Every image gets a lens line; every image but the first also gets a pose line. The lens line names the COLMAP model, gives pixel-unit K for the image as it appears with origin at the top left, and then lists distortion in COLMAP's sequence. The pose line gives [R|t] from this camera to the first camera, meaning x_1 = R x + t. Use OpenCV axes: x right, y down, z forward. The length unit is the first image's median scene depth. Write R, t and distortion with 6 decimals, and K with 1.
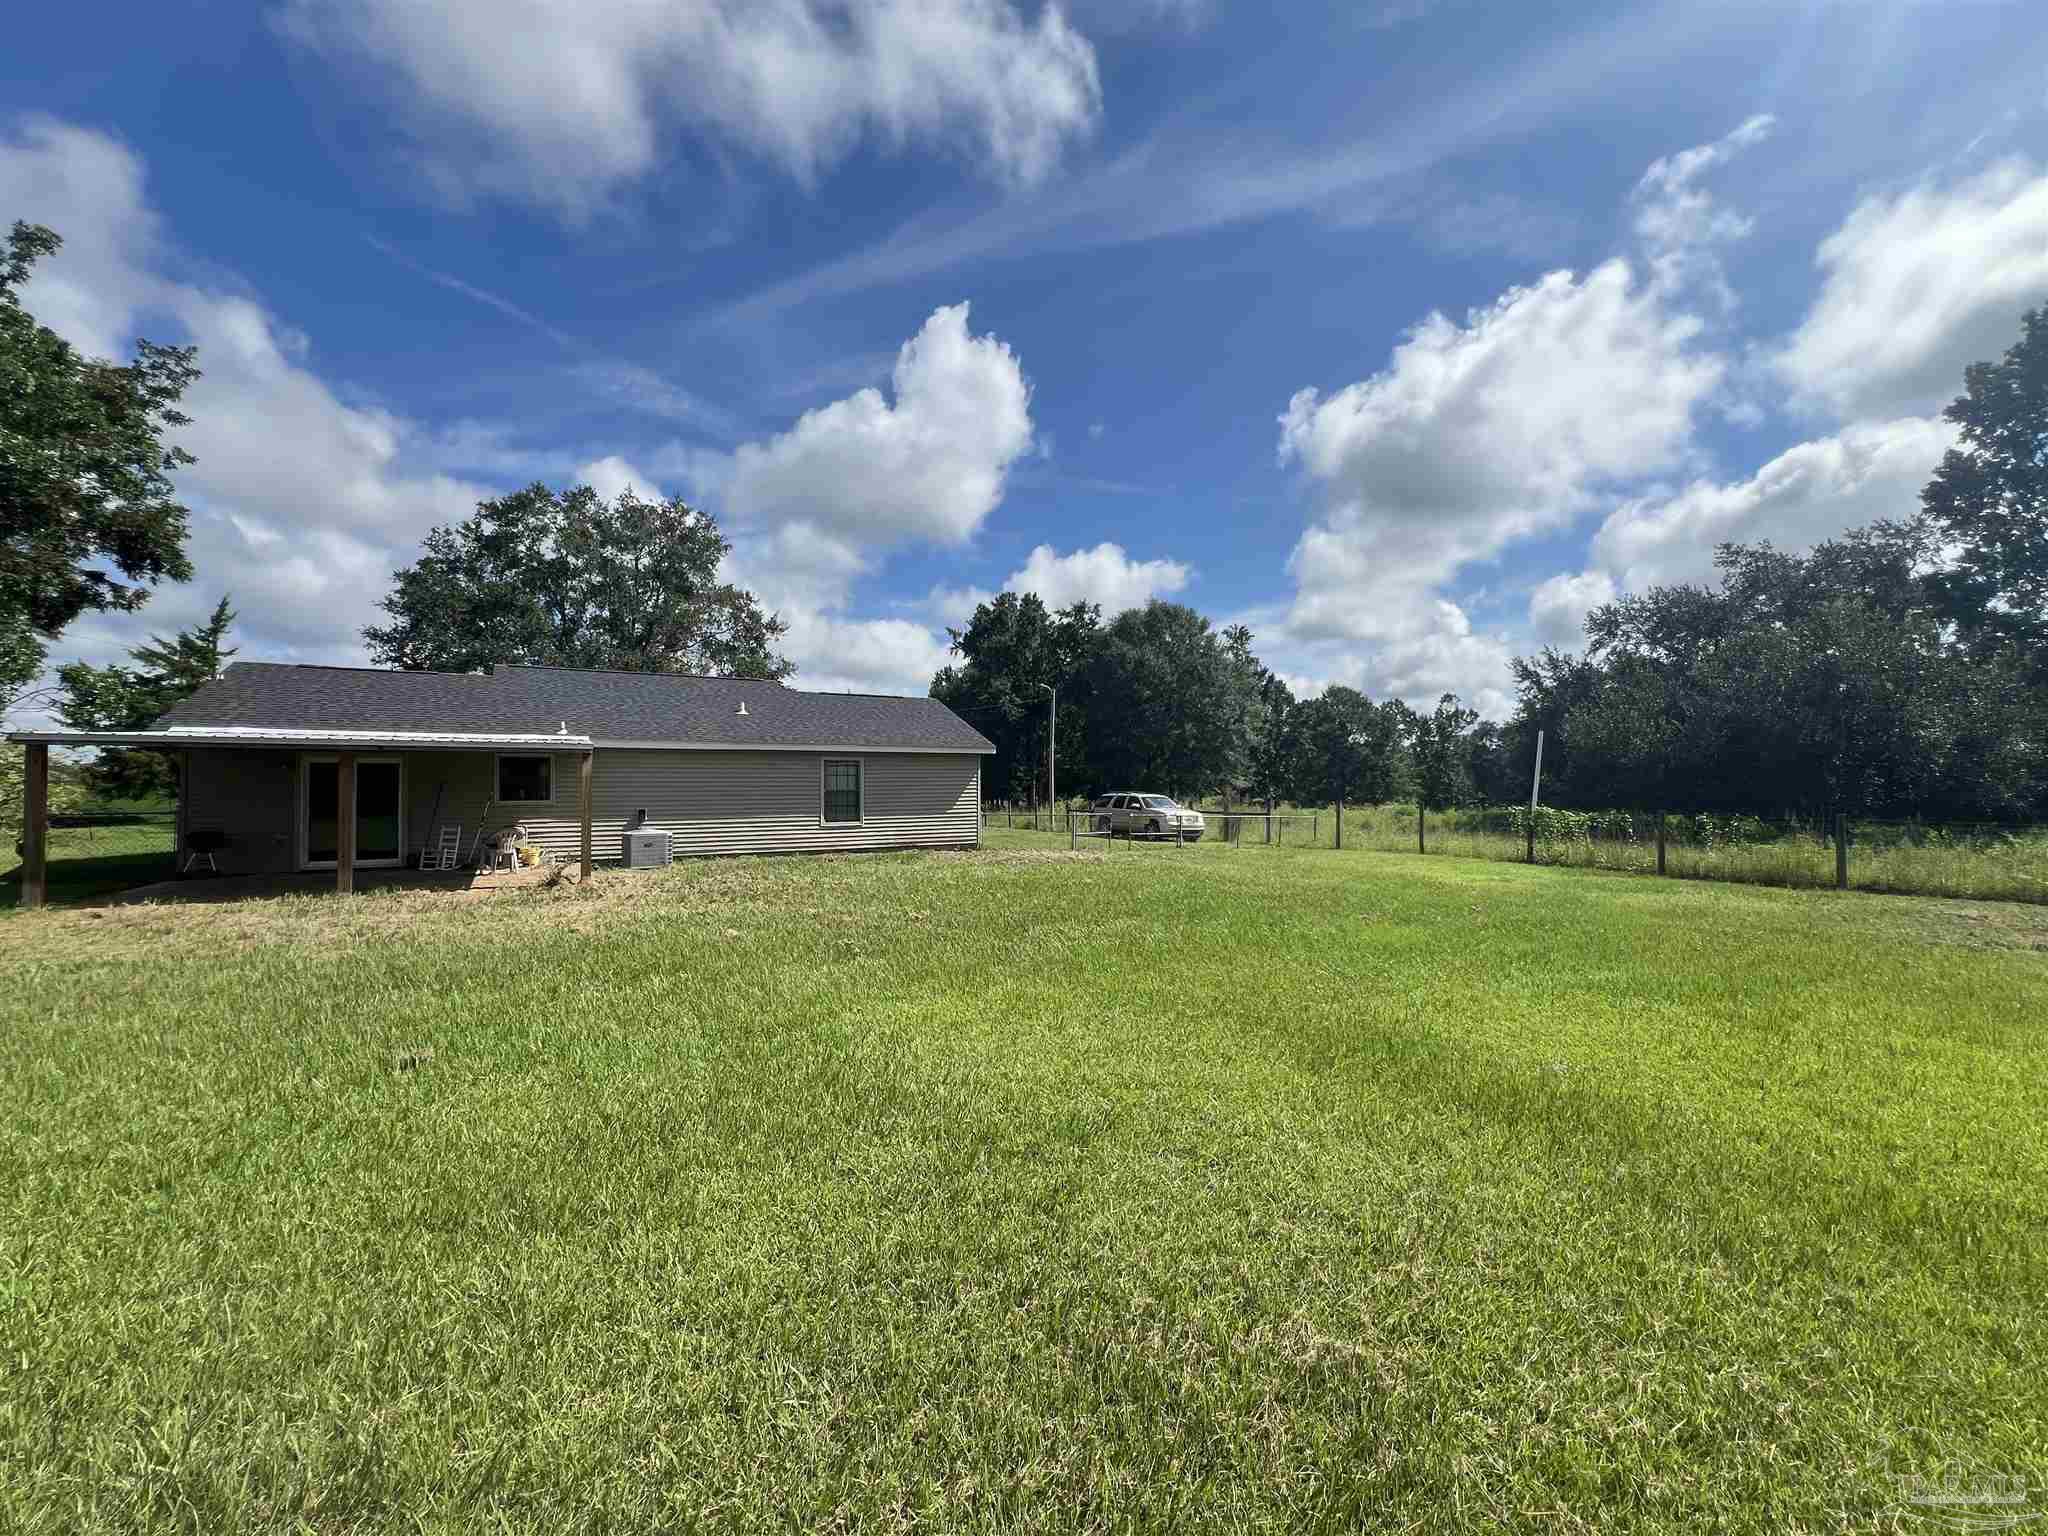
lens RADIAL K [[824.9, 0, 1024.5], [0, 824.9, 777.9], [0, 0, 1]] dist [0.000283, 0.000058]
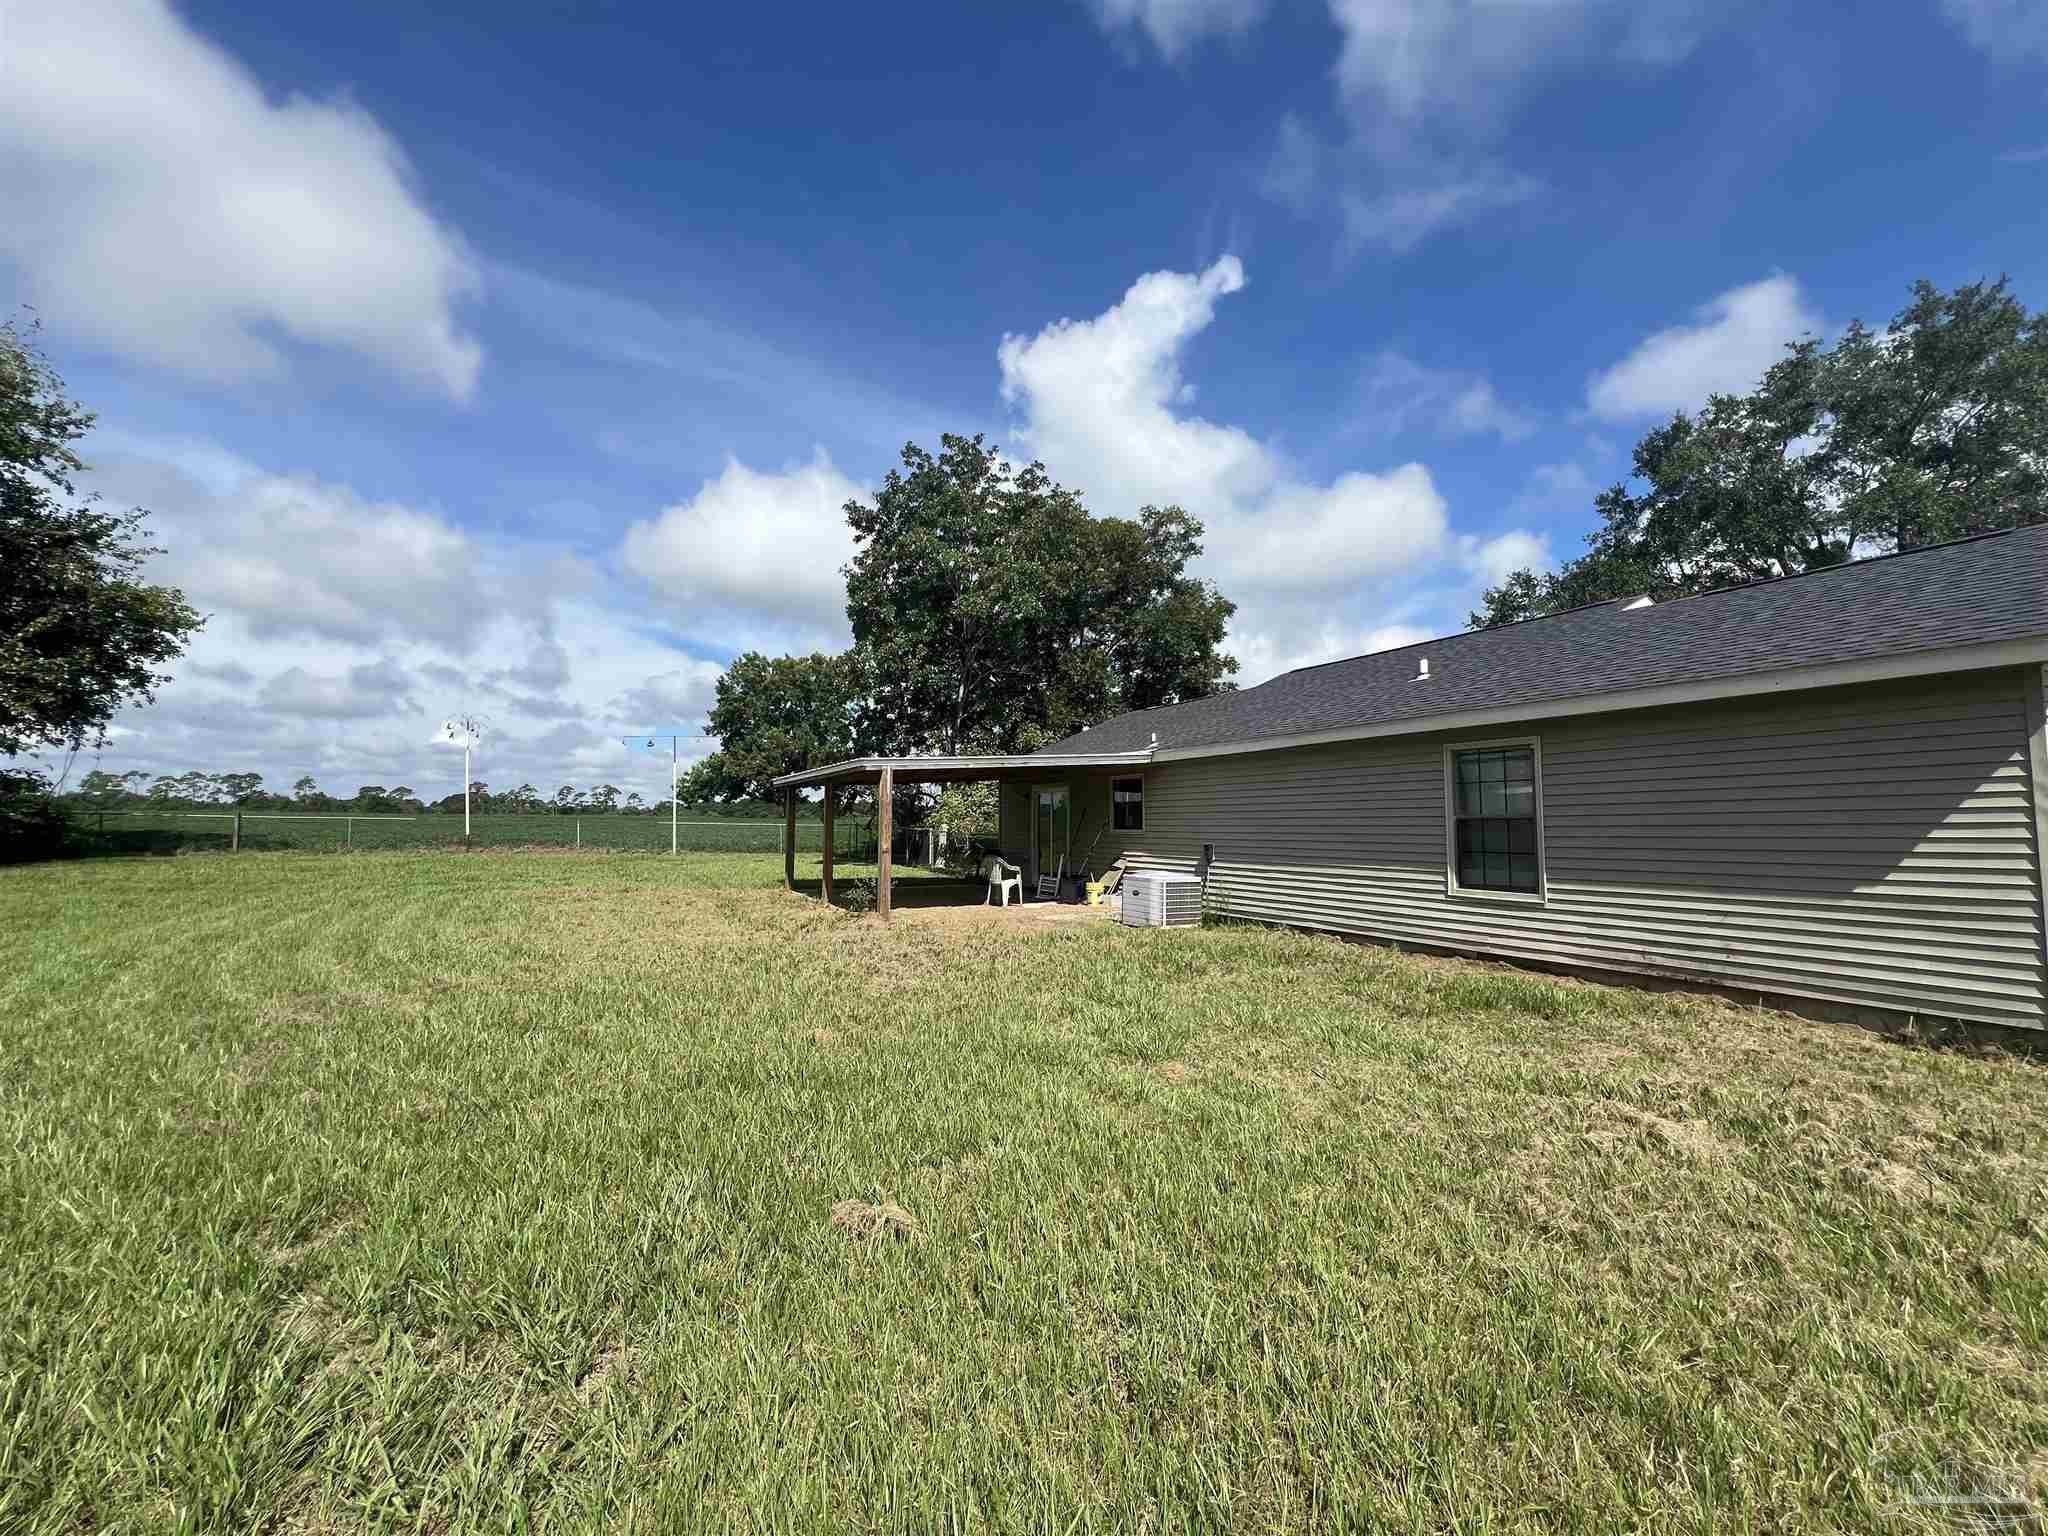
lens RADIAL K [[824.9, 0, 1024.1], [0, 824.9, 773.2], [0, 0, 1]] dist [0.000283, 0.000058]
pose [[-0.055663, -0.050580, -0.997168, 0.224087], [0.023404, 0.998376, -0.051948, 0.009261], [0.998175, -0.026229, -0.054389, 0.789846]]
